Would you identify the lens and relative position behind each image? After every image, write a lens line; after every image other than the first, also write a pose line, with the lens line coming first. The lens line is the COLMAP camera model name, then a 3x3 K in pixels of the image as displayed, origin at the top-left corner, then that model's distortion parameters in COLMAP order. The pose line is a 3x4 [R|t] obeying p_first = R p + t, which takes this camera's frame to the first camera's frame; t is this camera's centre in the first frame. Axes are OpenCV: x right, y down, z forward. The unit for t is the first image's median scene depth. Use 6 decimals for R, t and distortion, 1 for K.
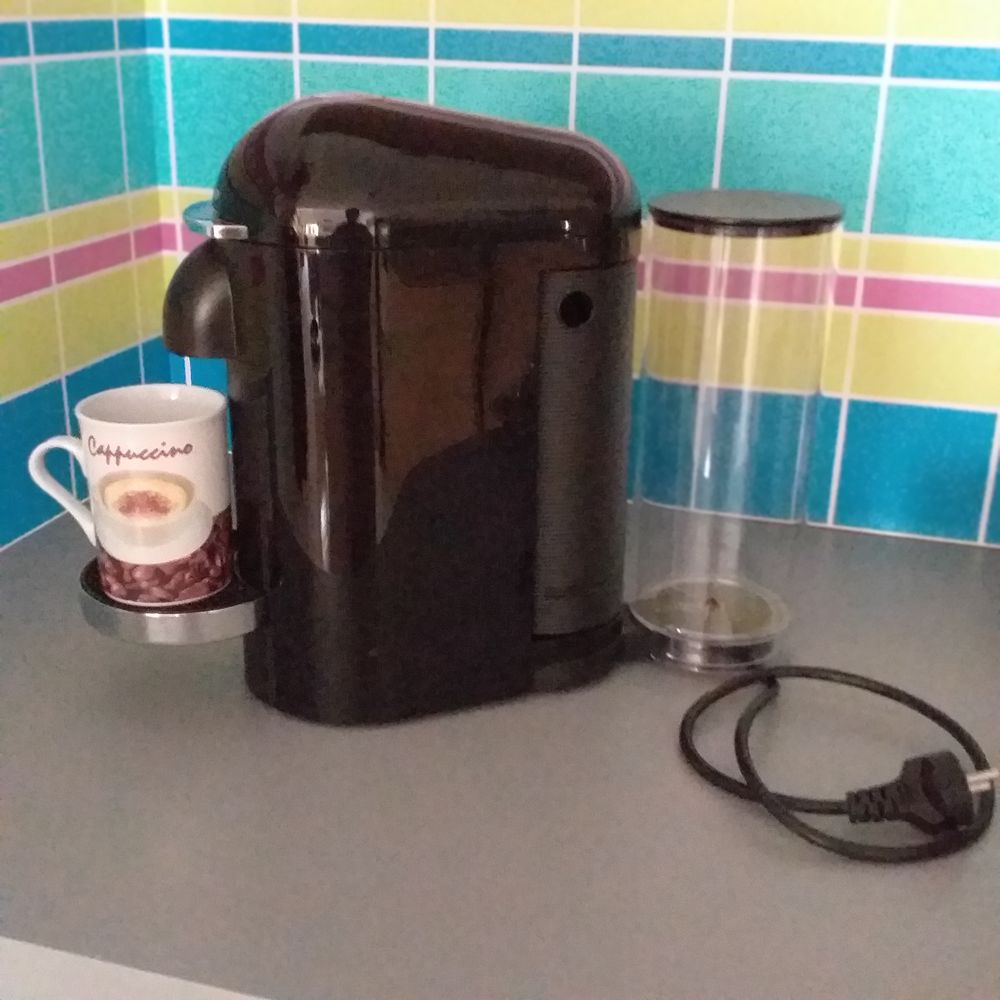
lens RADIAL K [[1327.7, 0, 500.0], [0, 1327.7, 500.0], [0, 0, 1]] dist [0.228701, -1.211582]
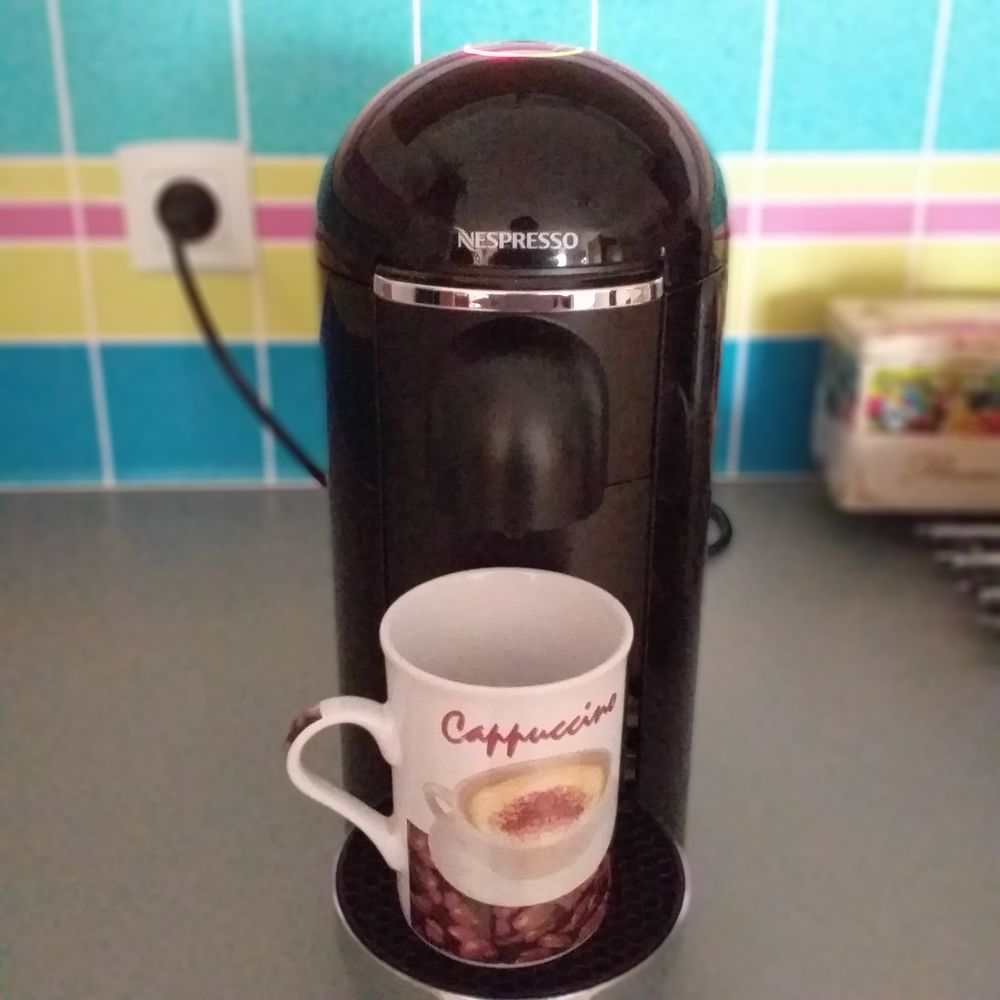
lens RADIAL K [[1327.7, 0, 500.0], [0, 1327.7, 500.0], [0, 0, 1]] dist [0.228701, -1.211582]
pose [[0.945375, -0.133551, 0.297373, -0.436868], [0.118349, 0.990597, 0.068639, -0.169045], [-0.303743, -0.029696, 0.952291, 0.469192]]
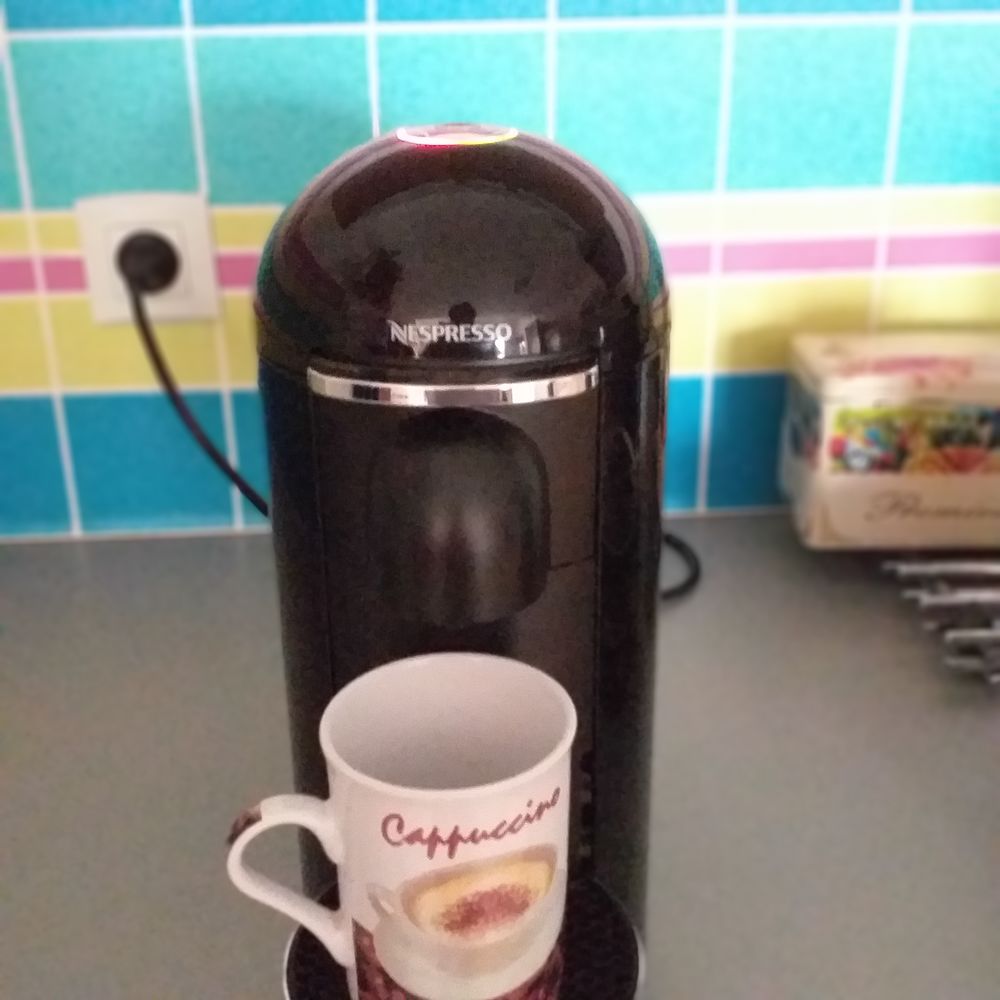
lens RADIAL K [[1327.7, 0, 500.0], [0, 1327.7, 500.0], [0, 0, 1]] dist [0.228701, -1.211582]
pose [[0.938701, -0.150080, 0.310348, -0.412036], [0.138880, 0.988609, 0.058013, -0.199098], [-0.315520, -0.011356, 0.948851, 0.466985]]
